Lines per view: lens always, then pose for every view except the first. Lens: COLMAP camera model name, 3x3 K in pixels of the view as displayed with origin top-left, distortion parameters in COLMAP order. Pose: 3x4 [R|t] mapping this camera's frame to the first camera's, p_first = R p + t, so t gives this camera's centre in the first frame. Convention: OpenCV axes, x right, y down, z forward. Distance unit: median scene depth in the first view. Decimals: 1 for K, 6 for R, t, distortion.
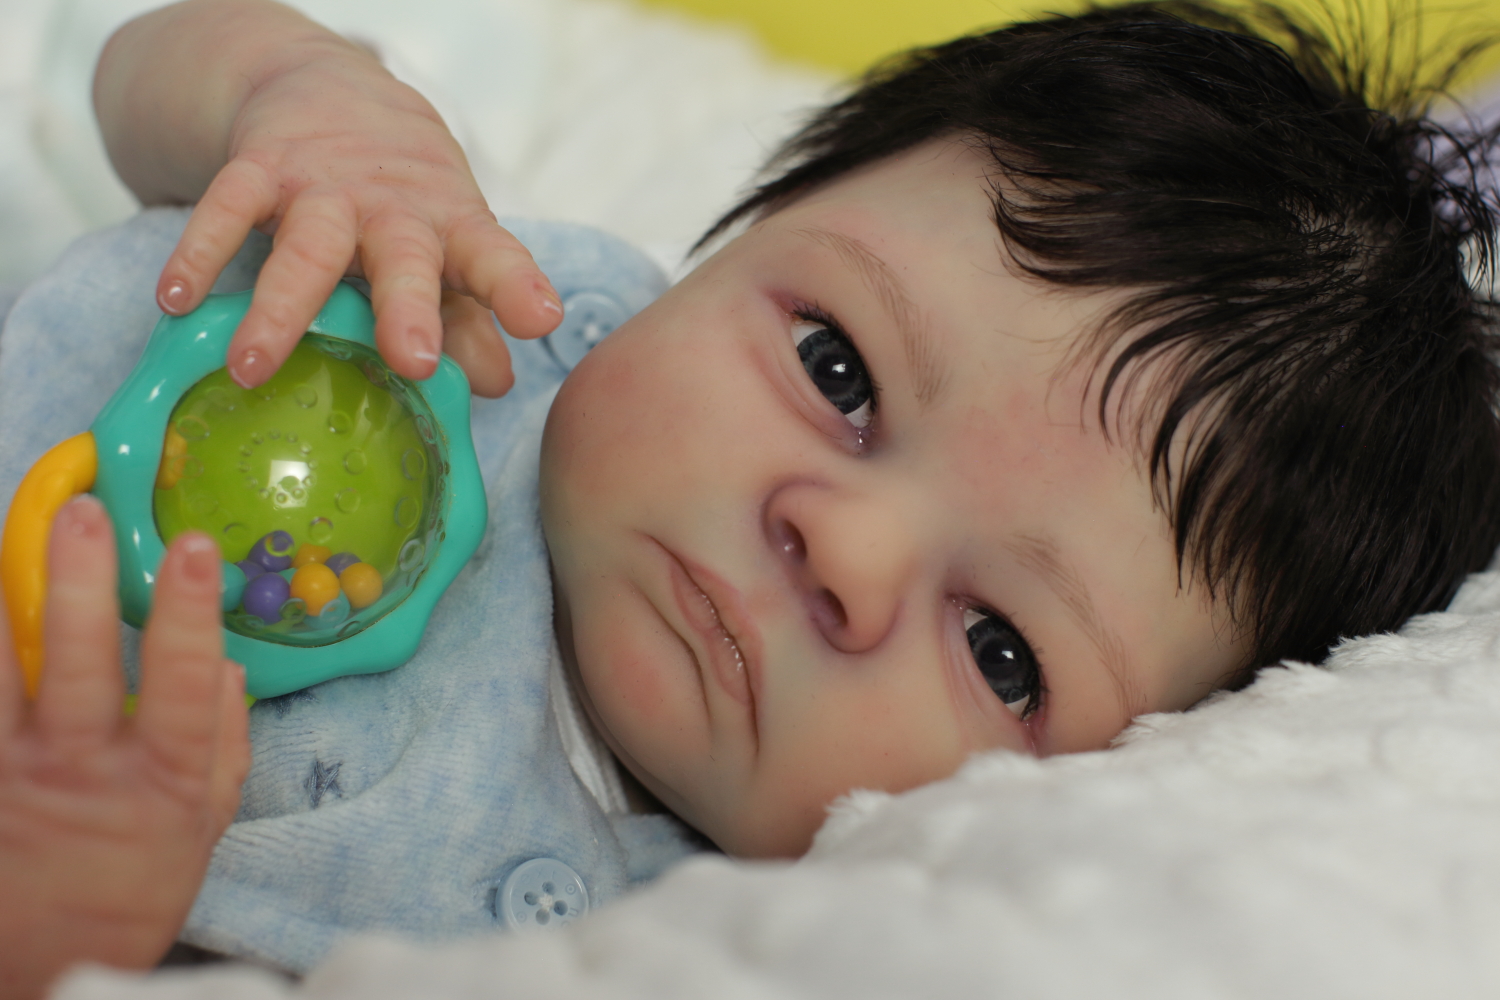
lens RADIAL K [[3472.0, 0, 755.7], [0, 3472.0, 508.4], [0, 0, 1]] dist [-0.153171, 0.000000]
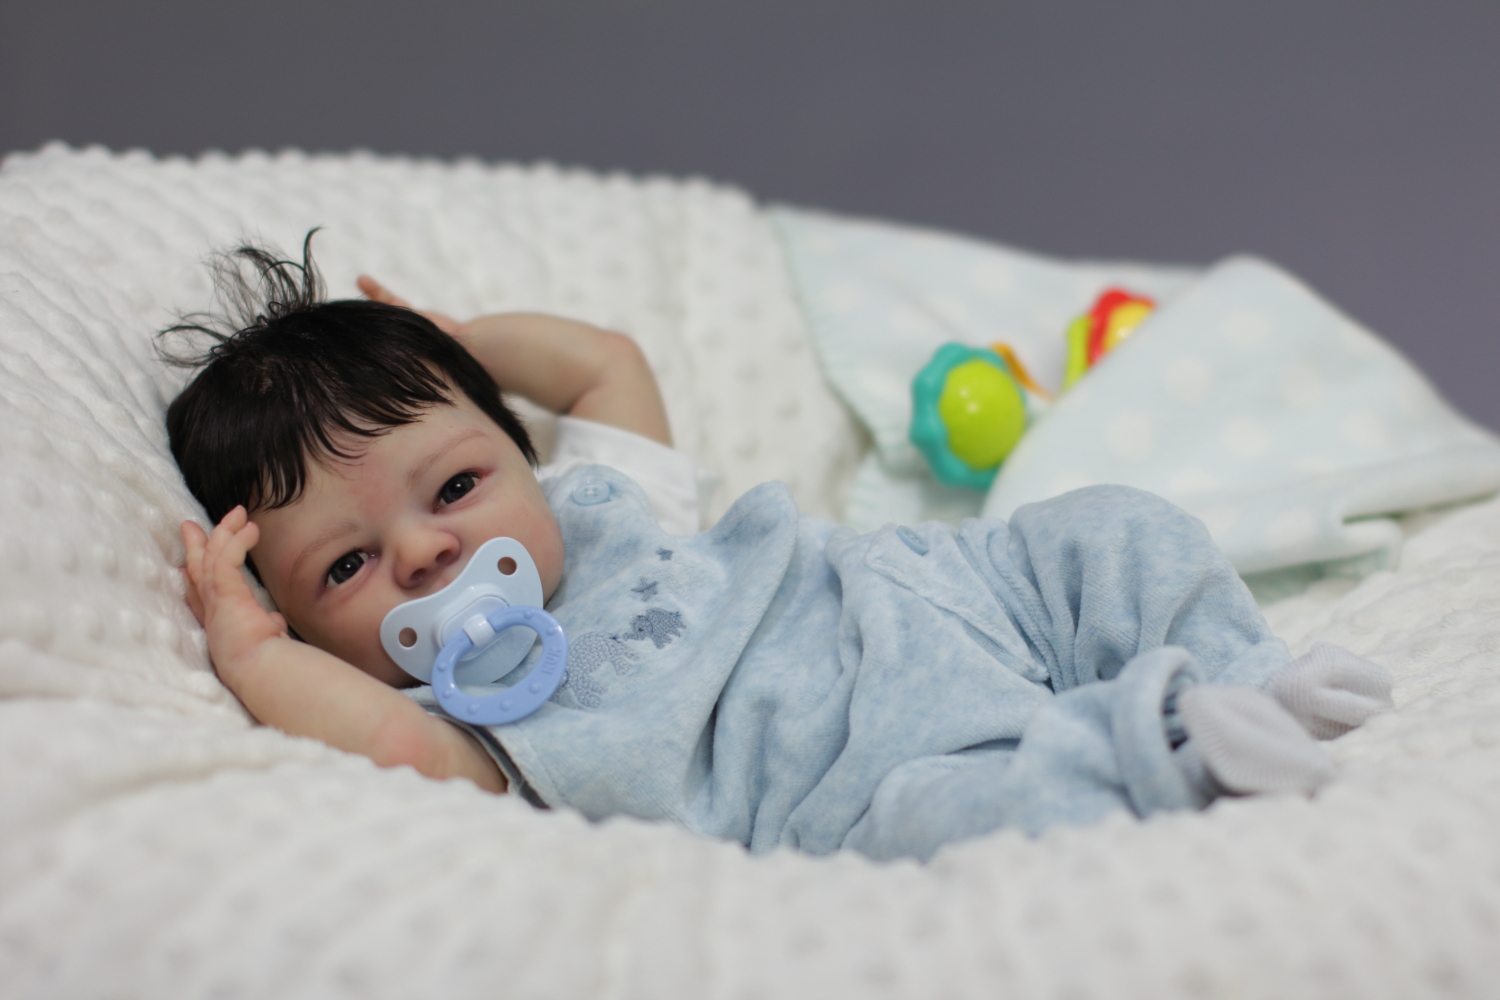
lens RADIAL K [[3472.0, 0, 756.4], [0, 3472.0, 506.2], [0, 0, 1]] dist [-0.153171, 0.000000]
pose [[-0.111564, -0.988580, 0.101304, -0.217690], [0.985683, -0.097113, 0.137833, -0.089180], [-0.126421, 0.115231, 0.985261, -1.478460]]
